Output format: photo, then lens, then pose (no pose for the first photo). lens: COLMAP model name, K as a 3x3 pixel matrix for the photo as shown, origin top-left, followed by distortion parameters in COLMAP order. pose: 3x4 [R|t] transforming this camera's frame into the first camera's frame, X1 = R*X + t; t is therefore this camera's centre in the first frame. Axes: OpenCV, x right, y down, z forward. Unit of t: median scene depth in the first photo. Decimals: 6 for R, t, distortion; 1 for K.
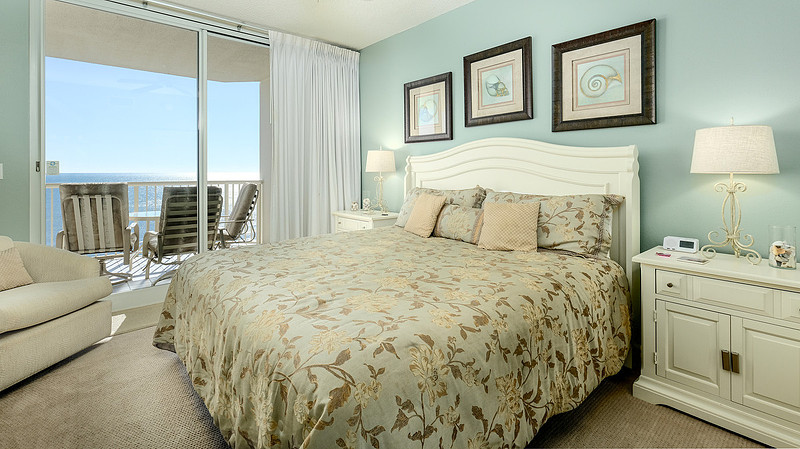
lens RADIAL K [[360.0, 0, 399.0], [0, 360.0, 169.6], [0, 0, 1]] dist [-0.000830, -0.000089]
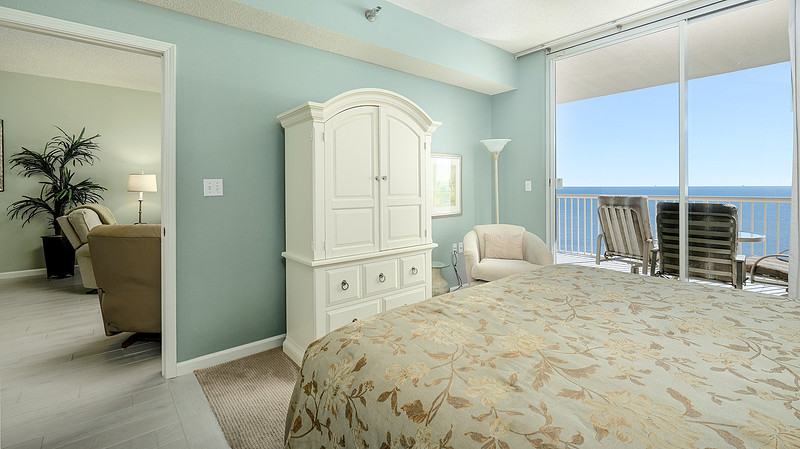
lens RADIAL K [[351.9, 0, 400.3], [0, 351.9, 202.9], [0, 0, 1]] dist [0.000265, 0.000055]
pose [[-0.032127, 0.045132, -0.998464, 0.301146], [0.009960, 0.998945, 0.044833, 0.003872], [0.999434, -0.008504, -0.032543, 0.351970]]
